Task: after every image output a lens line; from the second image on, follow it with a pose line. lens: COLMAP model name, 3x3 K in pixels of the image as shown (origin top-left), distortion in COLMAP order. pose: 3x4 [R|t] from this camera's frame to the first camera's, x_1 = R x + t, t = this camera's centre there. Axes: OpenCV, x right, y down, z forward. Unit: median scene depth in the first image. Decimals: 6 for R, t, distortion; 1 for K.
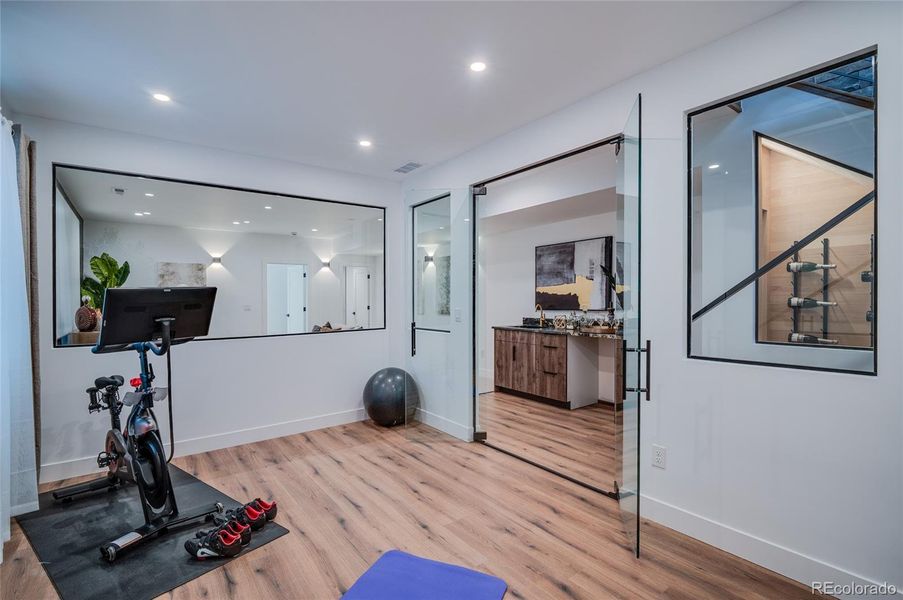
lens RADIAL K [[475.5, 0, 453.0], [0, 475.5, 300.1], [0, 0, 1]] dist [0.024804, -0.000584]
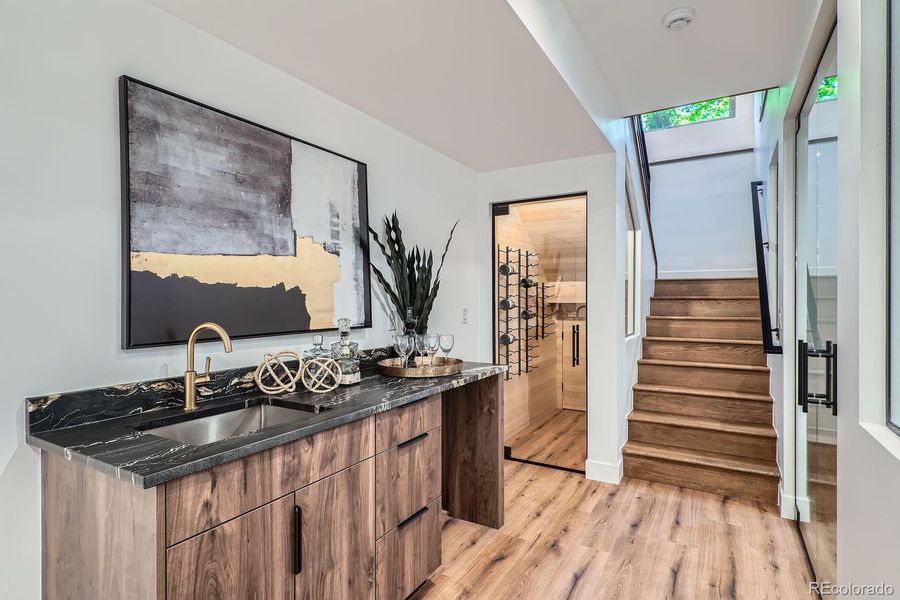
lens RADIAL K [[473.9, 0, 449.0], [0, 473.9, 300.6], [0, 0, 1]] dist [0.024804, -0.000584]
pose [[-0.409207, 0.005963, 0.912422, -0.111433], [0.009501, 0.999952, -0.002274, -0.001090], [-0.912392, 0.007738, -0.409244, 1.047398]]
